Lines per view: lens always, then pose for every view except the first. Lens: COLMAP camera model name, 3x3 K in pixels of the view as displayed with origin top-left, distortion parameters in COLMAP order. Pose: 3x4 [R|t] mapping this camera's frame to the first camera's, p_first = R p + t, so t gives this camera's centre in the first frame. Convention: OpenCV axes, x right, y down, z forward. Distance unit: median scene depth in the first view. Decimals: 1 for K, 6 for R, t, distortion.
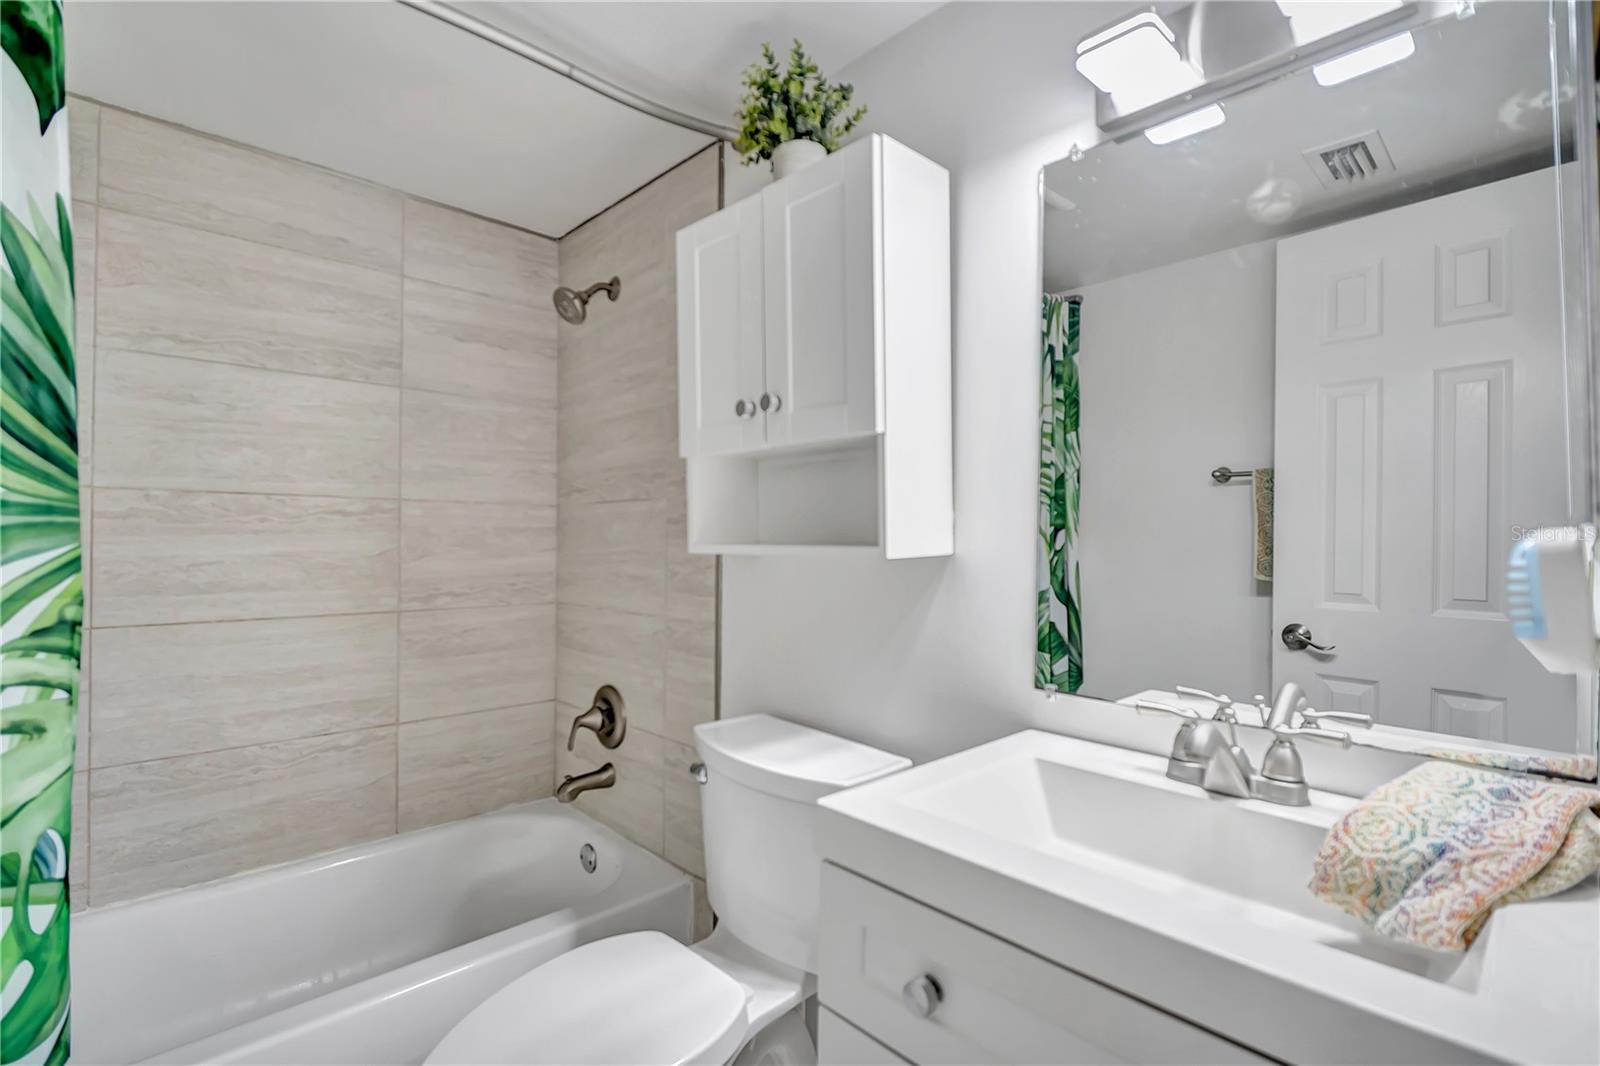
lens RADIAL K [[752.5, 0, 813.2], [0, 752.5, 537.4], [0, 0, 1]] dist [-0.000922, -0.000425]
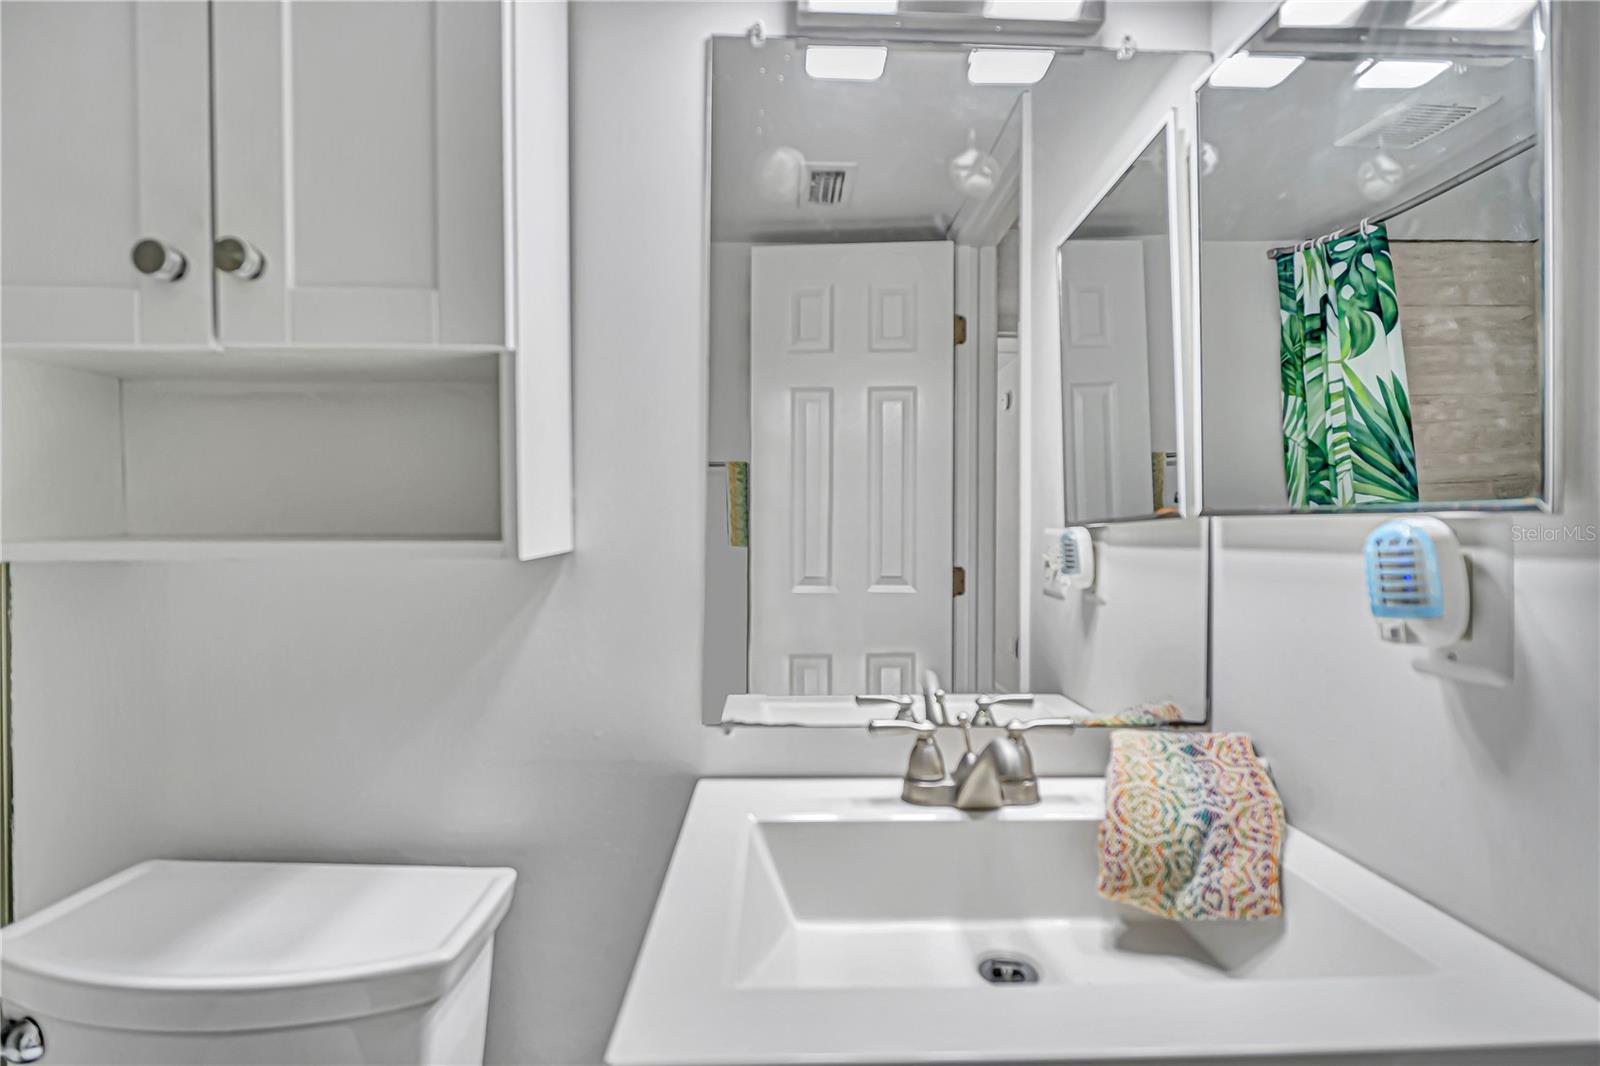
lens RADIAL K [[745.0, 0, 810.6], [0, 745.0, 540.3], [0, 0, 1]] dist [0.005555, -0.009513]
pose [[0.672326, -0.012928, 0.740142, -0.295321], [-0.000322, 0.999842, 0.017756, 0.002008], [-0.740255, -0.012176, 0.672216, 0.650068]]
